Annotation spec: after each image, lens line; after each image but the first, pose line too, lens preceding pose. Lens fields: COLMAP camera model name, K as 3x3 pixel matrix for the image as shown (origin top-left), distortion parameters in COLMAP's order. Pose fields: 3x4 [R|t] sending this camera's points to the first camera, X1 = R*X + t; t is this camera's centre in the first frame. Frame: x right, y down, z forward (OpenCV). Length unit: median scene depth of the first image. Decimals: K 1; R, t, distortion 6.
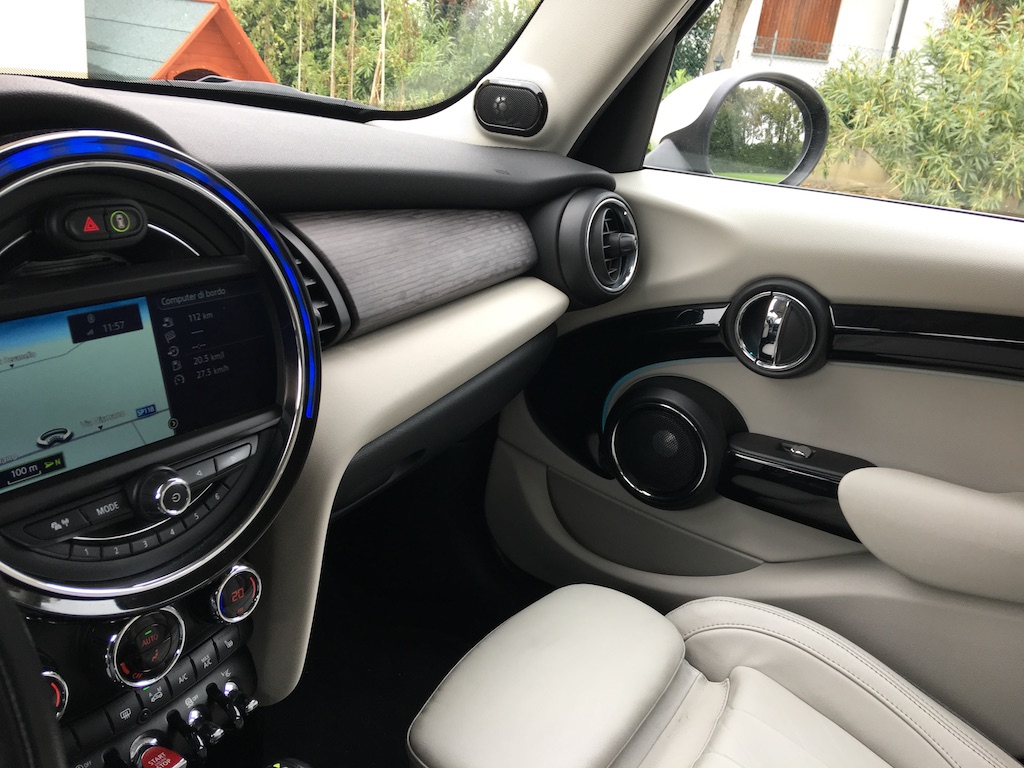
lens RADIAL K [[866.8, 0, 502.2], [0, 866.8, 380.0], [0, 0, 1]] dist [0.118503, -0.176053]
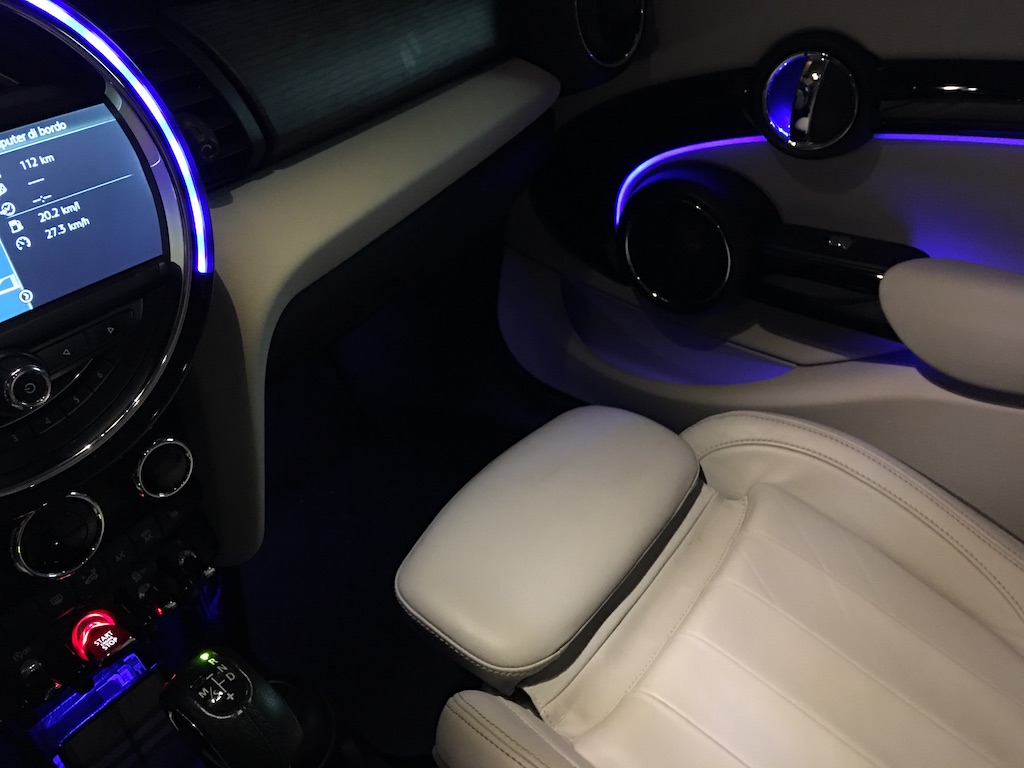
lens RADIAL K [[866.8, 0, 502.2], [0, 866.8, 380.0], [0, 0, 1]] dist [0.118503, -0.176053]
pose [[0.994849, -0.053468, -0.086122, 0.148949], [0.073027, 0.967257, 0.243067, -0.045694], [0.070306, -0.248104, 0.966179, 0.196436]]
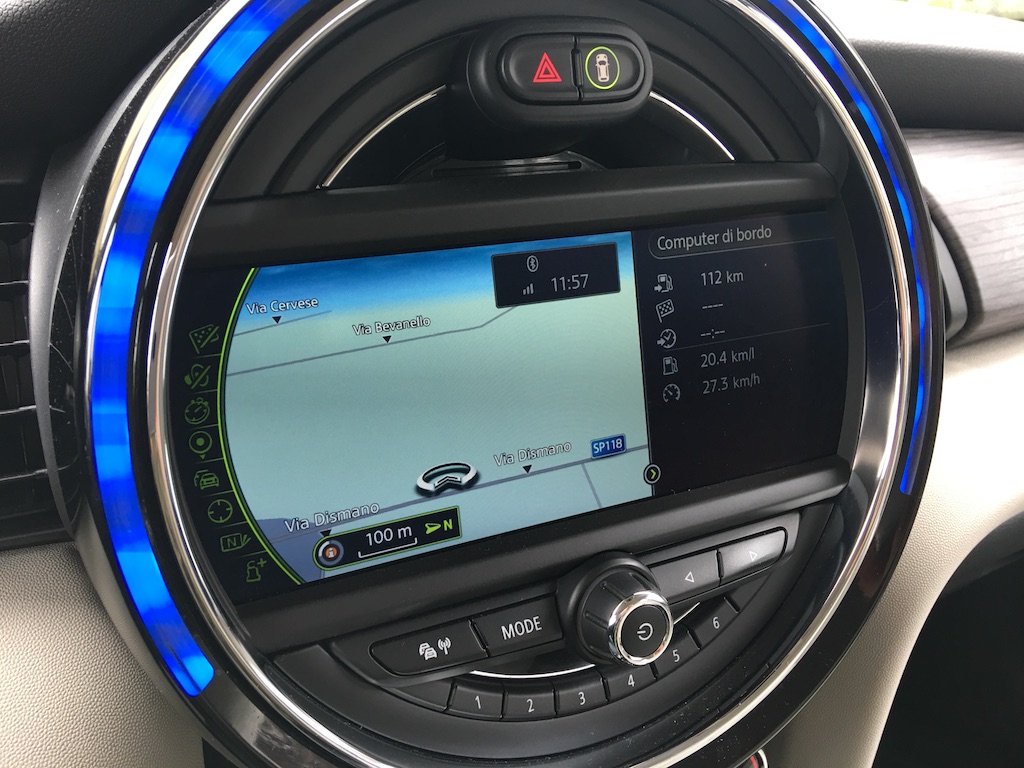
lens RADIAL K [[889.4, 0, 512.0], [0, 889.4, 384.0], [0, 0, 1]] dist [0.052324, 0.000539]
pose [[0.871865, 0.100042, -0.479419, -0.197818], [-0.104087, 0.994401, 0.018213, -0.005554], [0.478557, 0.034022, 0.877397, 0.489962]]
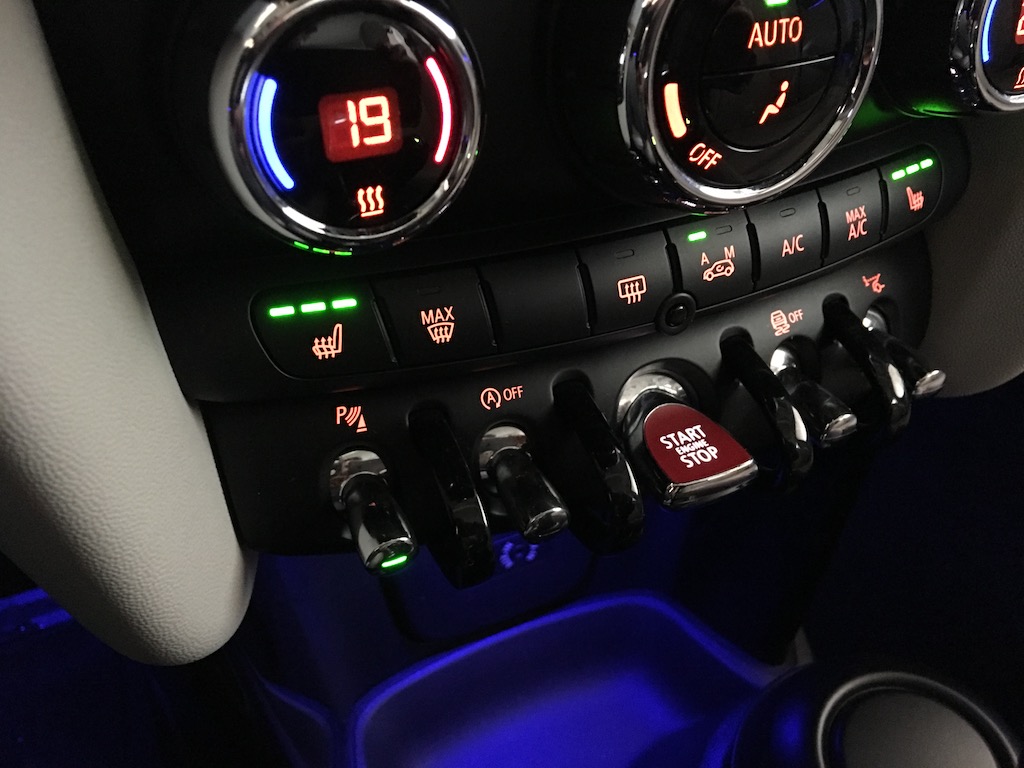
lens RADIAL K [[866.8, 0, 502.2], [0, 866.8, 380.0], [0, 0, 1]] dist [0.118503, -0.176053]
pose [[0.855620, 0.287620, -0.430336, -0.338707], [-0.137880, 0.928009, 0.346104, 0.324329], [0.498902, -0.236799, 0.833680, 0.741108]]
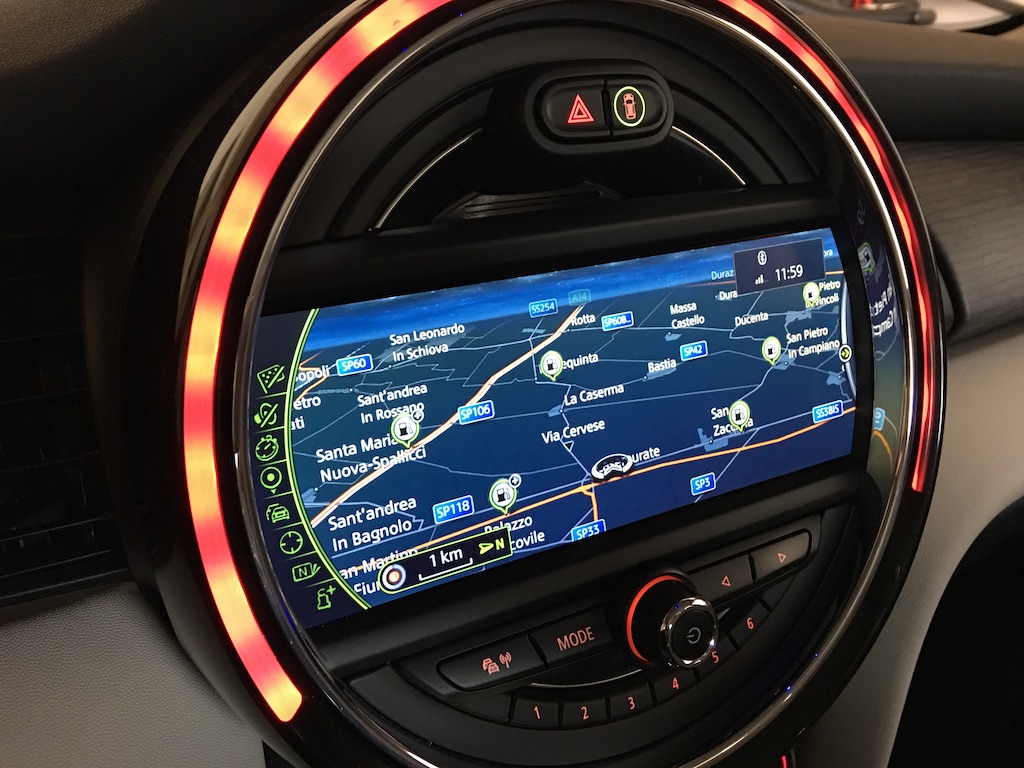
lens RADIAL K [[889.4, 0, 512.0], [0, 889.4, 384.0], [0, 0, 1]] dist [0.052324, 0.000539]
pose [[0.894579, 0.052009, -0.443873, -0.226717], [-0.057572, 0.998341, 0.000946, -0.008718], [0.443185, 0.024708, 0.896089, 0.447072]]
